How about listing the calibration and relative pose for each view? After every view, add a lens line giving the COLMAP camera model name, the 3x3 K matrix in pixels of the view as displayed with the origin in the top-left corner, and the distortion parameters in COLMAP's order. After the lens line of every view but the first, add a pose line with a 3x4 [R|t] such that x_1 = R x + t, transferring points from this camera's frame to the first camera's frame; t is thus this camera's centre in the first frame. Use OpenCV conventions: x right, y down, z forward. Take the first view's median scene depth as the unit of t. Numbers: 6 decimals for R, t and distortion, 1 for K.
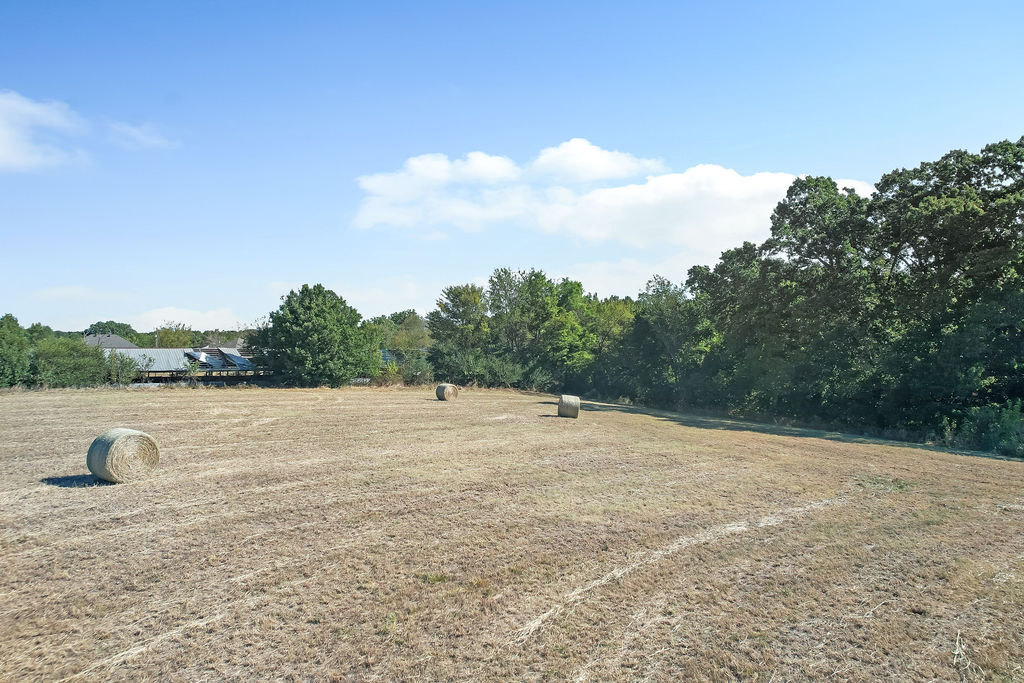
lens RADIAL K [[656.0, 0, 512.0], [0, 656.0, 341.5], [0, 0, 1]] dist [-0.080707, 0.075811]
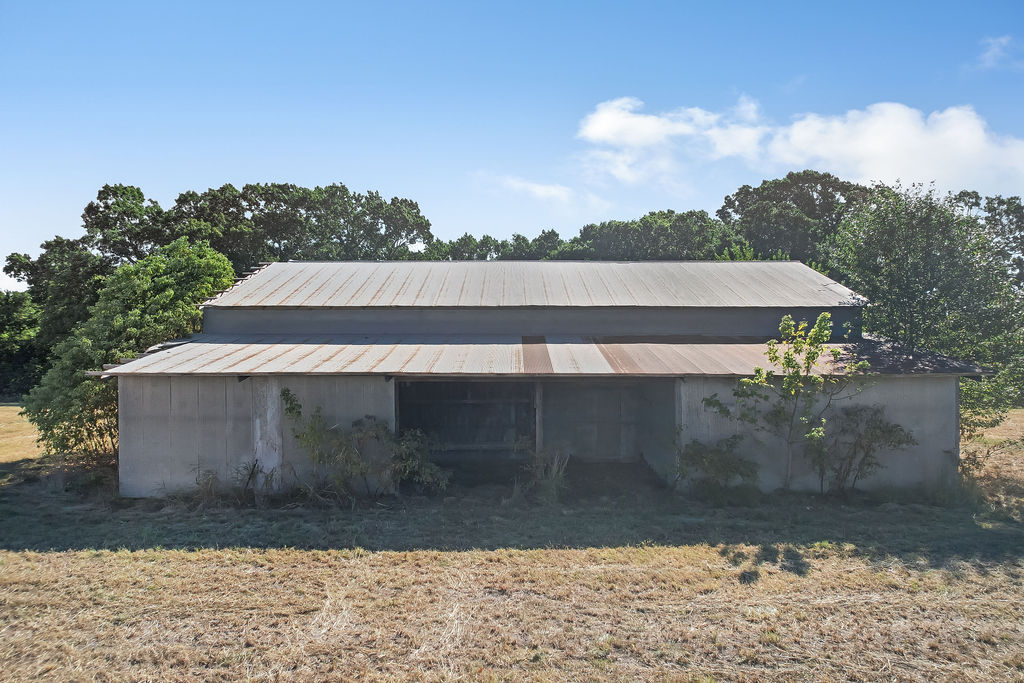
lens RADIAL K [[656.0, 0, 512.0], [0, 656.0, 341.5], [0, 0, 1]] dist [-0.080707, 0.075811]
pose [[0.652902, -0.016325, 0.757266, 0.065407], [0.004819, 0.999837, 0.017399, 0.005288], [-0.757427, -0.007710, 0.652874, -0.329682]]
